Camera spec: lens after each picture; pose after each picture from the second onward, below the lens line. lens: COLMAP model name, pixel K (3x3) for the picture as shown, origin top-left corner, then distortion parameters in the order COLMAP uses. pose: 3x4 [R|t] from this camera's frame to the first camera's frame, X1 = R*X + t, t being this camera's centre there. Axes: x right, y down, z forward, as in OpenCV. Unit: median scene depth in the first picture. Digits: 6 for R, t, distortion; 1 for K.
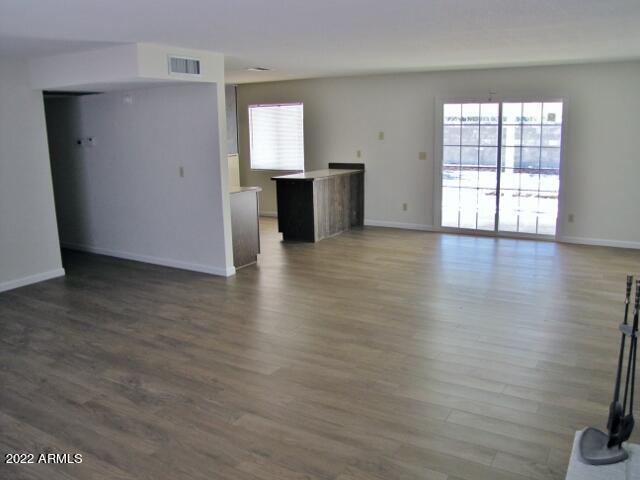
lens RADIAL K [[531.2, 0, 324.5], [0, 531.2, 236.5], [0, 0, 1]] dist [-0.169481, 0.141953]
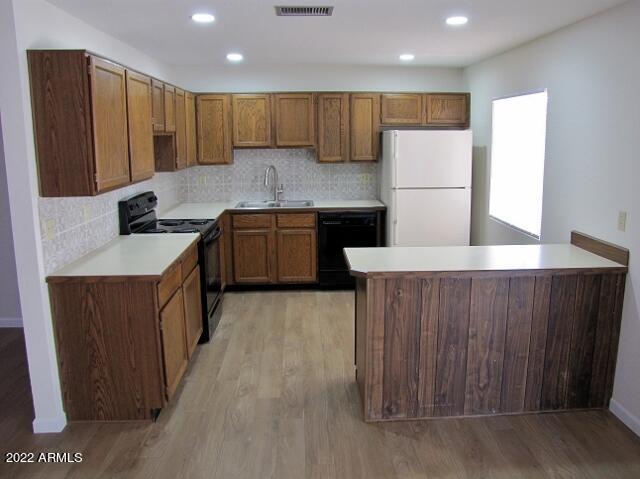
lens RADIAL K [[531.2, 0, 318.4], [0, 531.2, 239.3], [0, 0, 1]] dist [-0.169481, 0.141953]
pose [[0.544889, 0.174566, -0.820135, 0.245776], [-0.182330, 0.979353, 0.087317, -0.142604], [0.818444, 0.101957, 0.565467, 0.668669]]
